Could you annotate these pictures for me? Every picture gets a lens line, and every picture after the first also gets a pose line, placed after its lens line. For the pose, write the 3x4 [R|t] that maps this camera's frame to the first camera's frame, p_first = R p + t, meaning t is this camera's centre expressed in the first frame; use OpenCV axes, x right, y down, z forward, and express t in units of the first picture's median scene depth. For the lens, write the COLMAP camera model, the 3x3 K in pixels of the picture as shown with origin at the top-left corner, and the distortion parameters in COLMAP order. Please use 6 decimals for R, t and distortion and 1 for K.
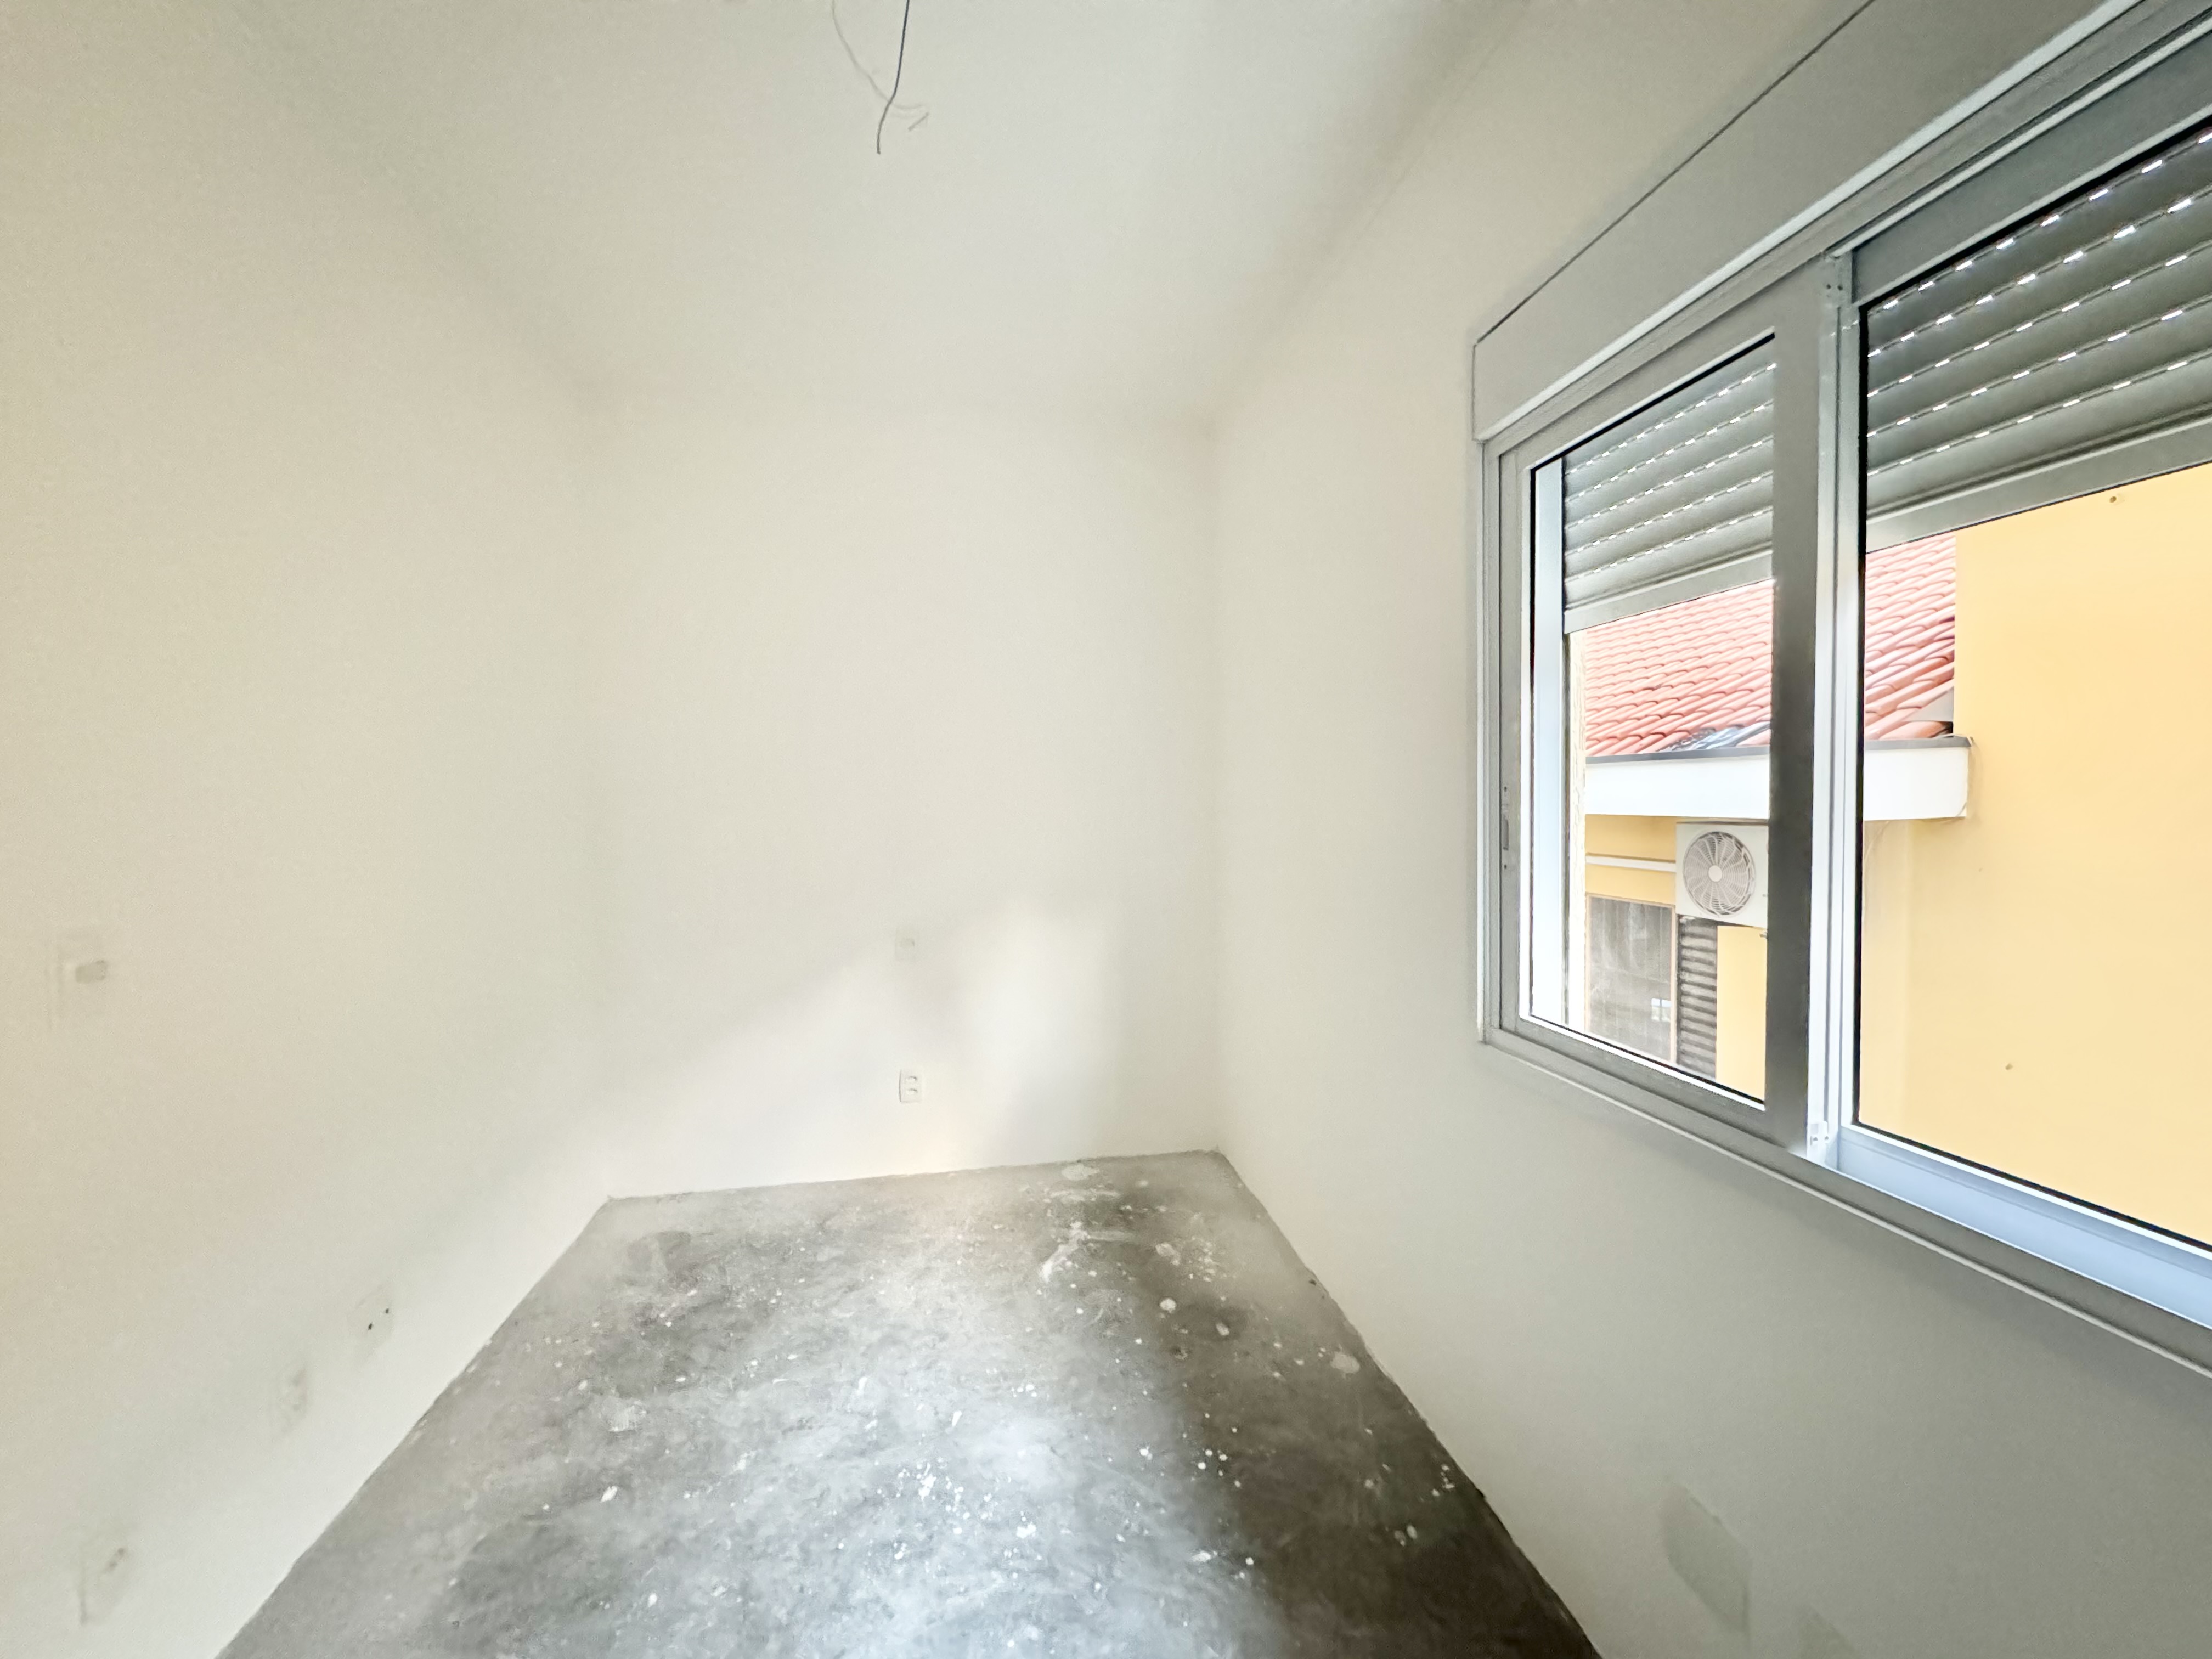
lens RADIAL K [[881.1, 0, 1097.6], [0, 881.1, 831.8], [0, 0, 1]] dist [-0.002948, 0.000545]
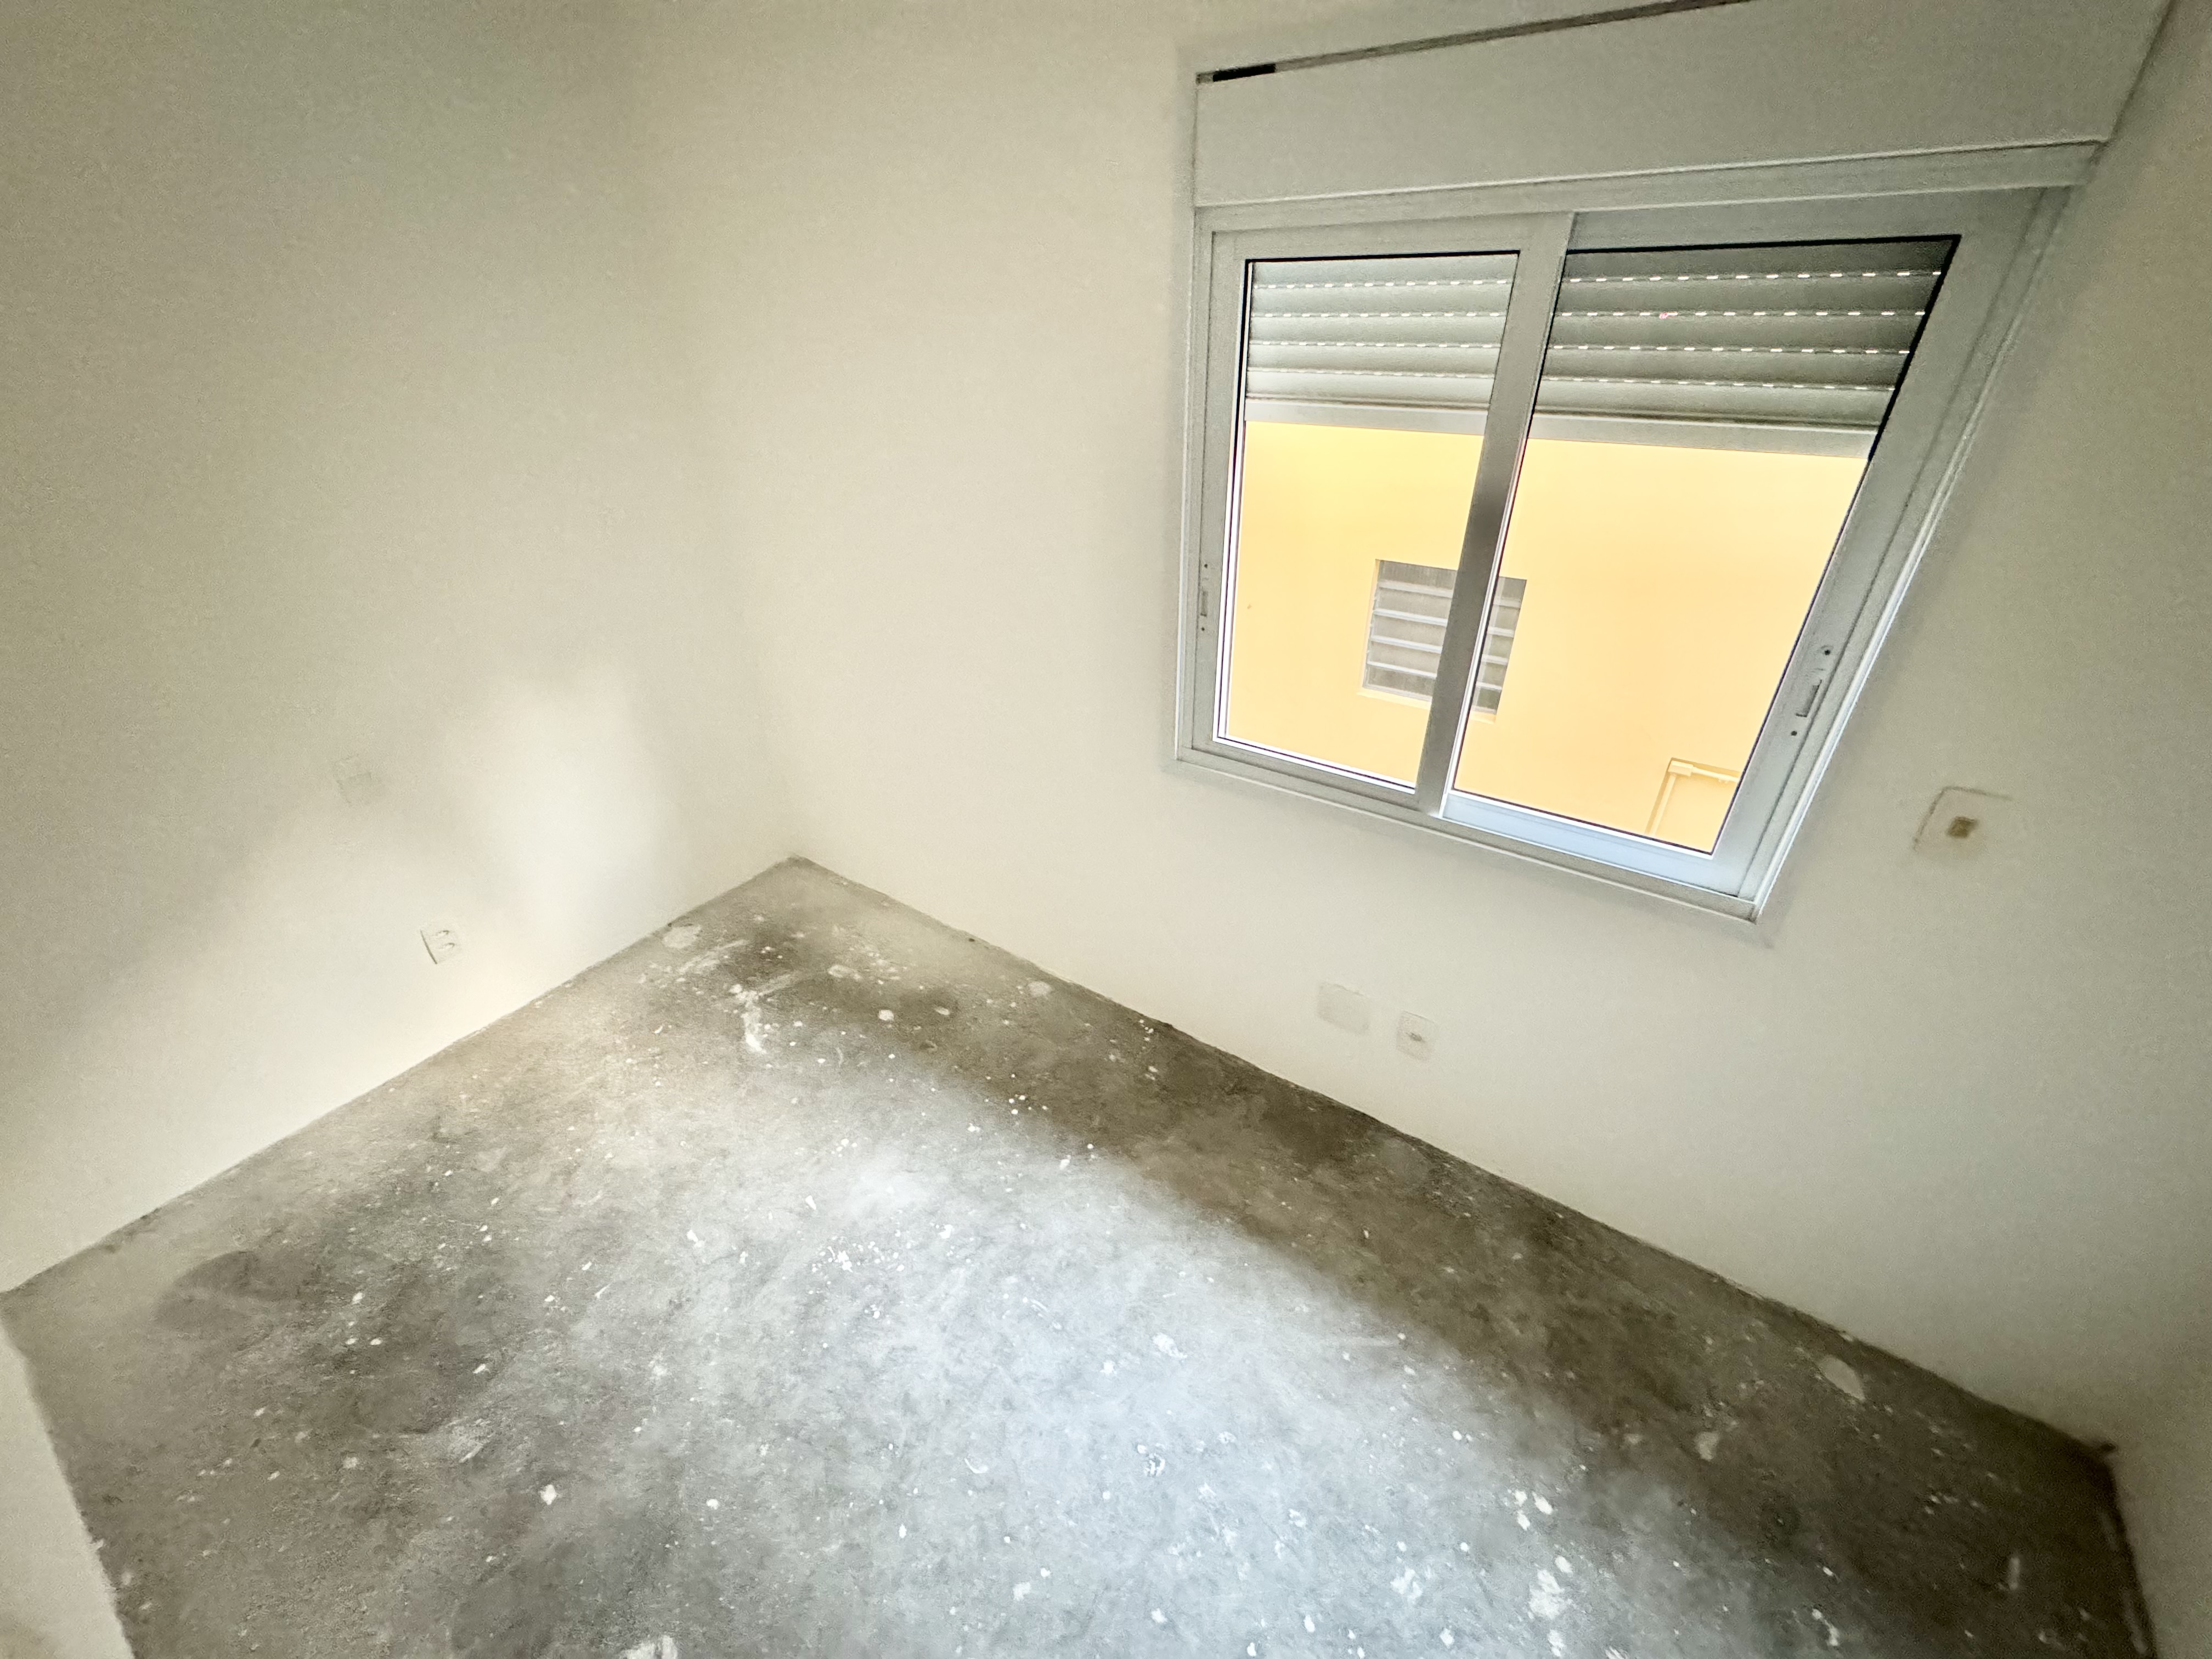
lens RADIAL K [[881.1, 0, 1107.4], [0, 881.1, 834.9], [0, 0, 1]] dist [-0.002948, 0.000545]
pose [[0.695268, -0.371338, 0.615395, -0.391015], [0.033852, 0.872169, 0.488033, -0.248881], [-0.717953, -0.318481, 0.618961, 0.188918]]
